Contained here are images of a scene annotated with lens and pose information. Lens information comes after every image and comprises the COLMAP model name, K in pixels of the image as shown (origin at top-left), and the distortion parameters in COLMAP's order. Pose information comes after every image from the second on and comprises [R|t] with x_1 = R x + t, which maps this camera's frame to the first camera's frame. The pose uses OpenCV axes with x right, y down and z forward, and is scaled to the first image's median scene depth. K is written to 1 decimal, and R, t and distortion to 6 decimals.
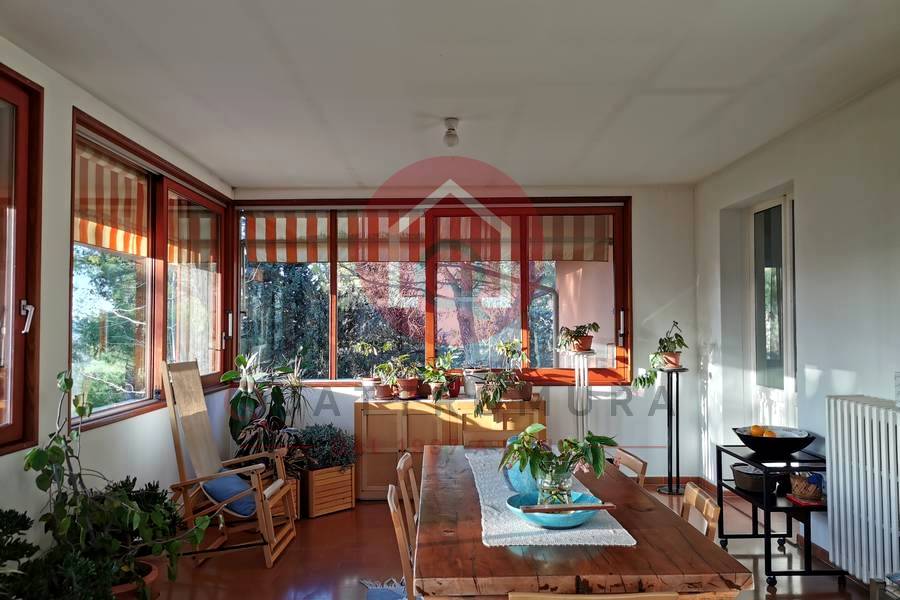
lens RADIAL K [[697.3, 0, 445.4], [0, 697.3, 300.8], [0, 0, 1]] dist [0.041198, -0.026189]
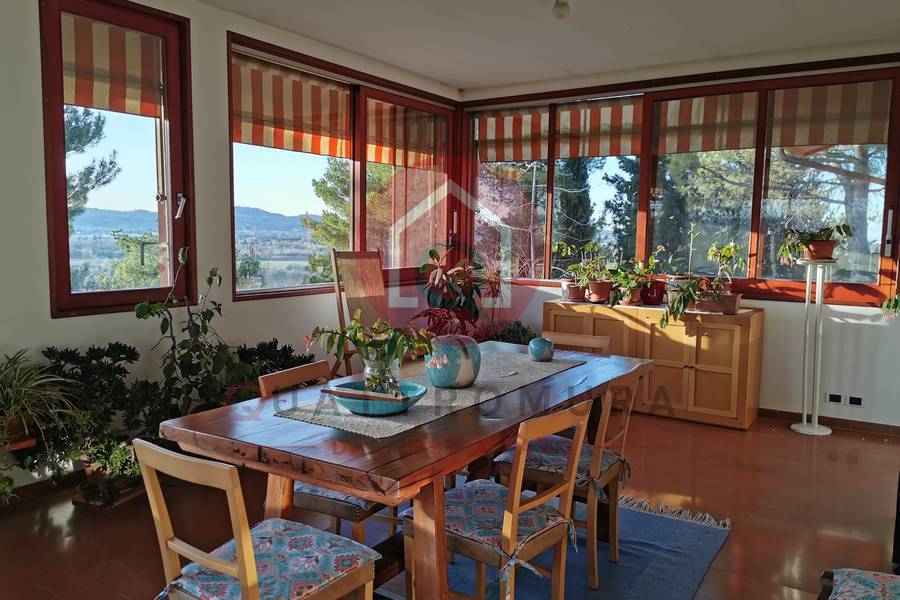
lens RADIAL K [[697.3, 0, 445.5], [0, 697.3, 304.6], [0, 0, 1]] dist [0.041198, -0.026189]
pose [[0.828384, 0.076579, -0.554901, 0.285197], [-0.000657, 0.990743, 0.135747, 0.013819], [0.560160, -0.112086, 0.820767, 0.099079]]
